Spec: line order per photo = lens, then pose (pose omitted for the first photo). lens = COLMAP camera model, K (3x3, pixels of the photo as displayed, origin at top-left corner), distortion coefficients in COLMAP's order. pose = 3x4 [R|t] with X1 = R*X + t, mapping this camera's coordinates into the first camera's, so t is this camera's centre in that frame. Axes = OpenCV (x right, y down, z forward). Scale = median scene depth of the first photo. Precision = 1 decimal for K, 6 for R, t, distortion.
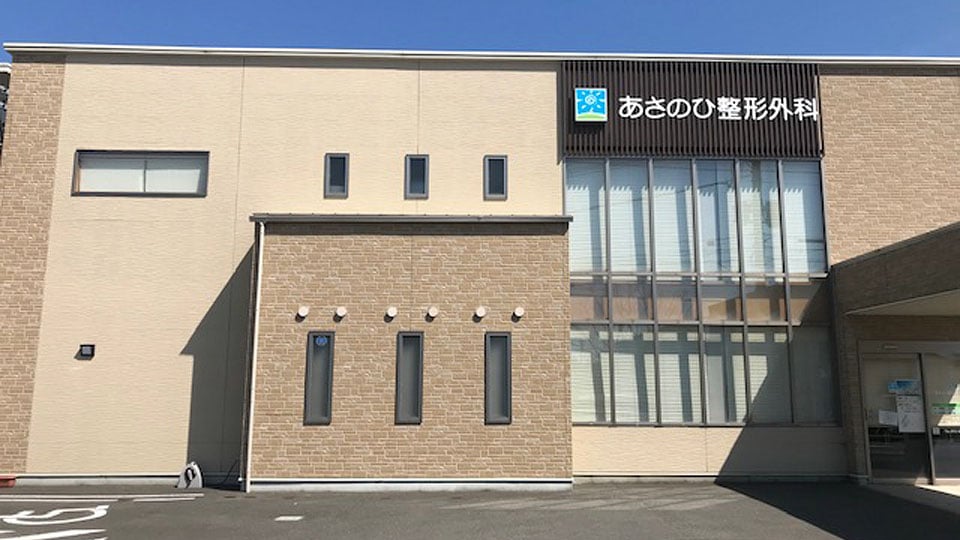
lens RADIAL K [[770.8, 0, 480.0], [0, 770.8, 270.0], [0, 0, 1]] dist [0.014332, -0.002145]
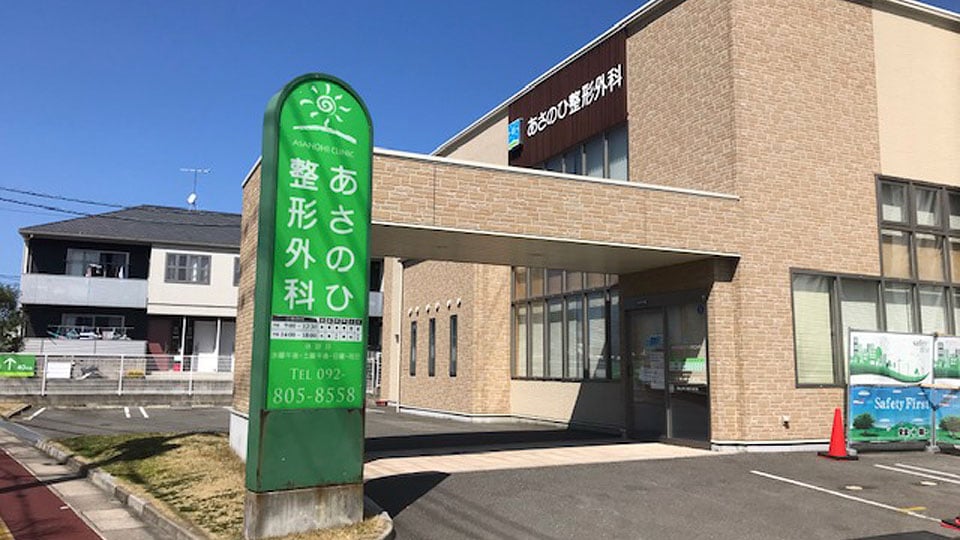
lens RADIAL K [[770.8, 0, 480.0], [0, 770.8, 270.0], [0, 0, 1]] dist [0.014332, -0.002145]
pose [[0.393088, -0.118377, -0.911849, 1.264799], [0.163804, 0.984831, -0.057237, 0.073841], [0.904793, -0.126866, 0.406516, 0.387279]]
